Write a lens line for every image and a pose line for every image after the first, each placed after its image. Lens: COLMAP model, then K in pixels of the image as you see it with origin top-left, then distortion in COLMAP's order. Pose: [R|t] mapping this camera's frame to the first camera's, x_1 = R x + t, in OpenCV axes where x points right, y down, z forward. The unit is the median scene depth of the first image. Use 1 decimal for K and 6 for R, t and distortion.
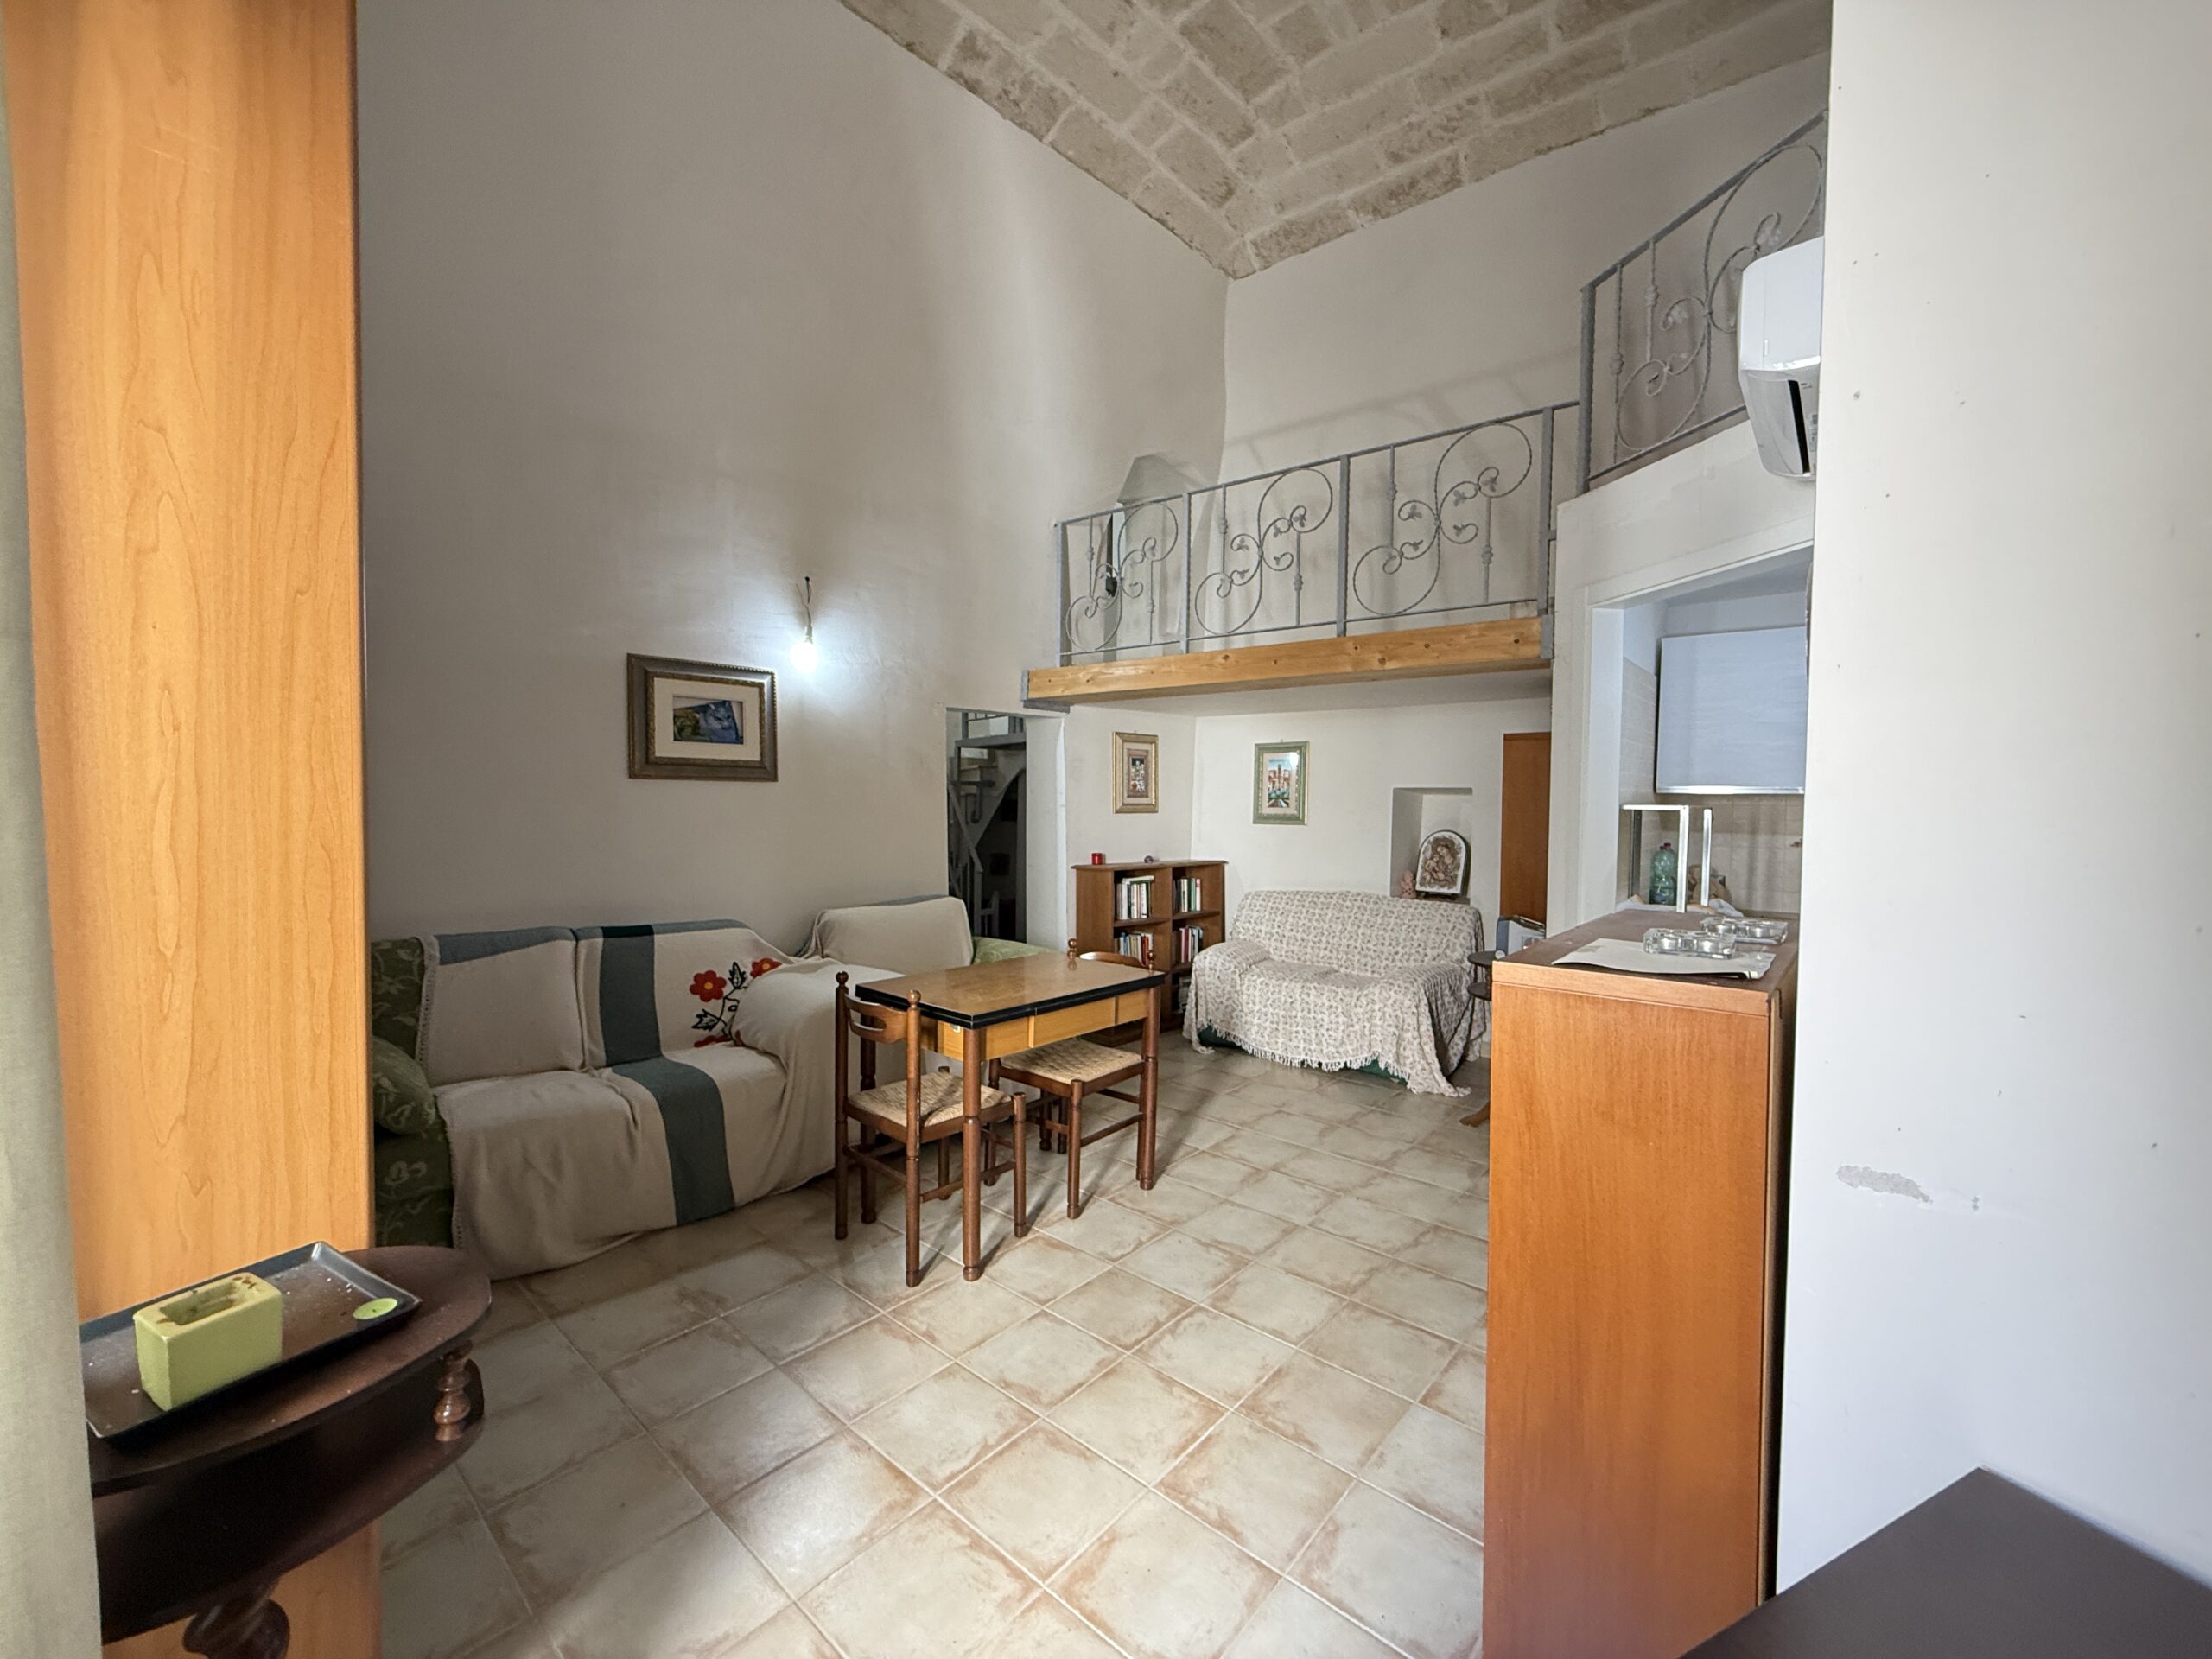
lens RADIAL K [[882.4, 0, 1100.6], [0, 882.4, 827.0], [0, 0, 1]] dist [0.000152, 0.000392]
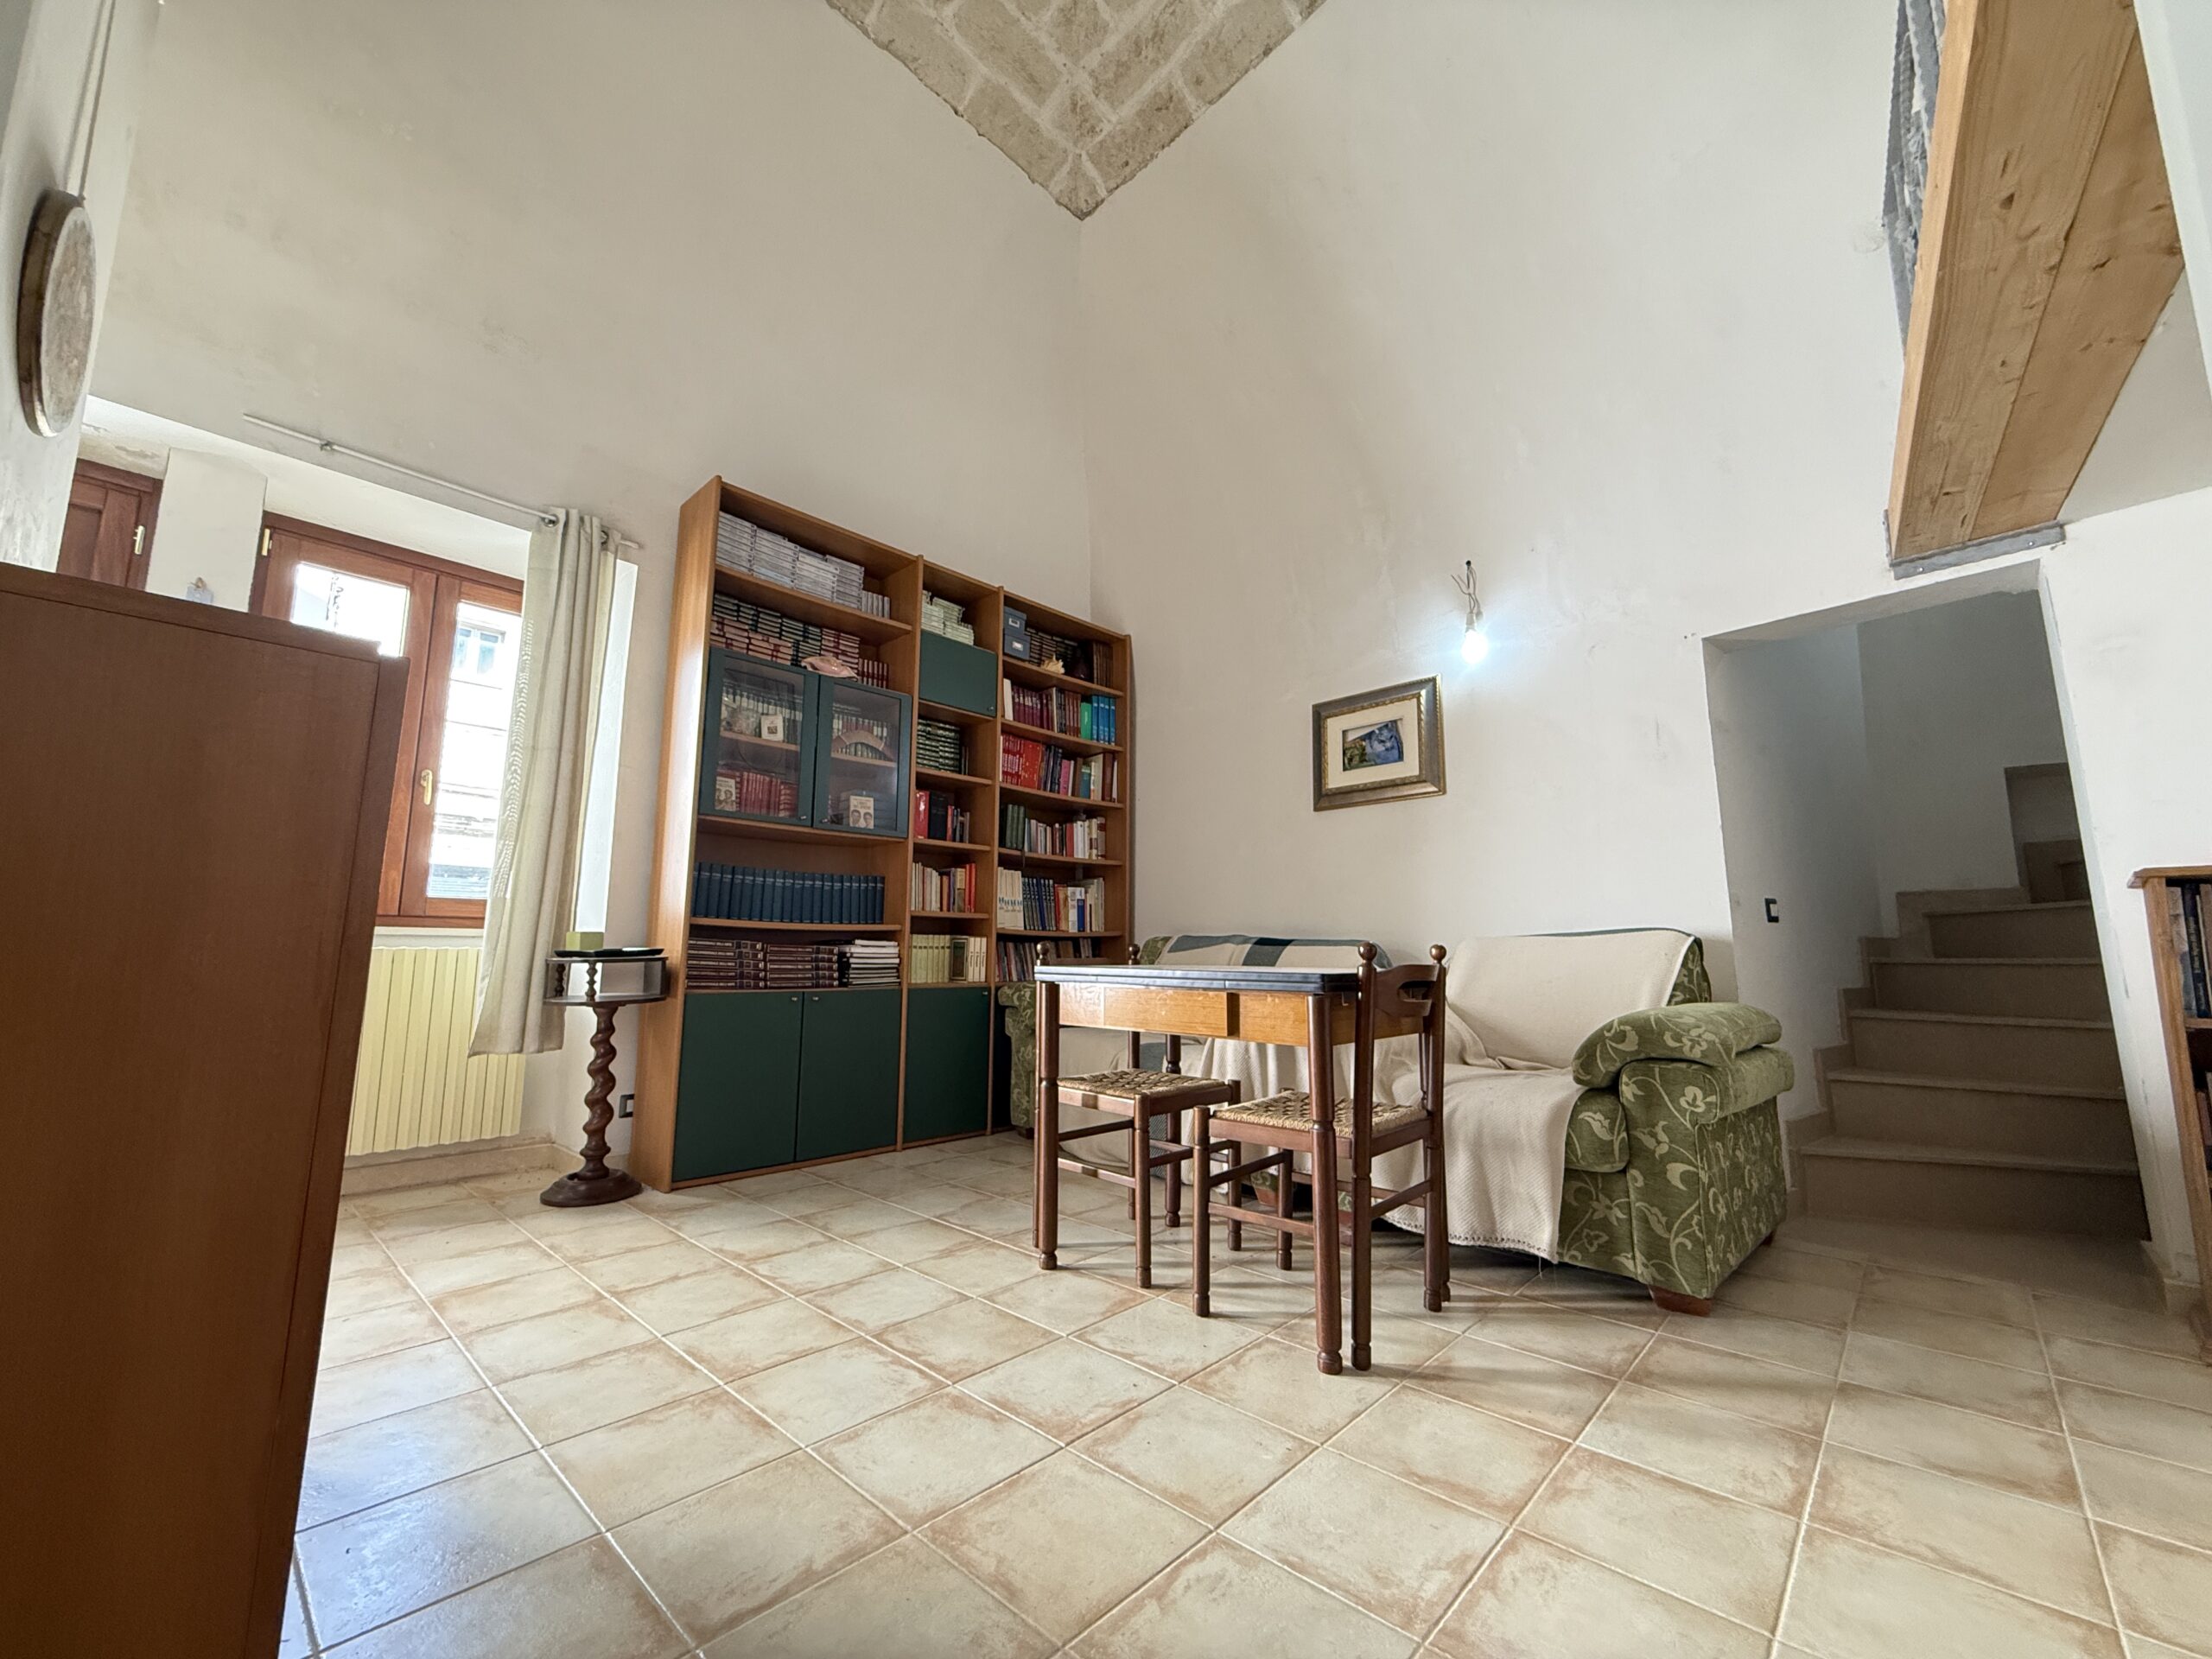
lens RADIAL K [[882.4, 0, 1100.6], [0, 882.4, 827.0], [0, 0, 1]] dist [0.000152, 0.000392]
pose [[-0.036894, -0.153677, -0.987432, 0.576702], [-0.036886, 0.987641, -0.152332, 0.143758], [0.998638, 0.030802, -0.042107, 0.766616]]
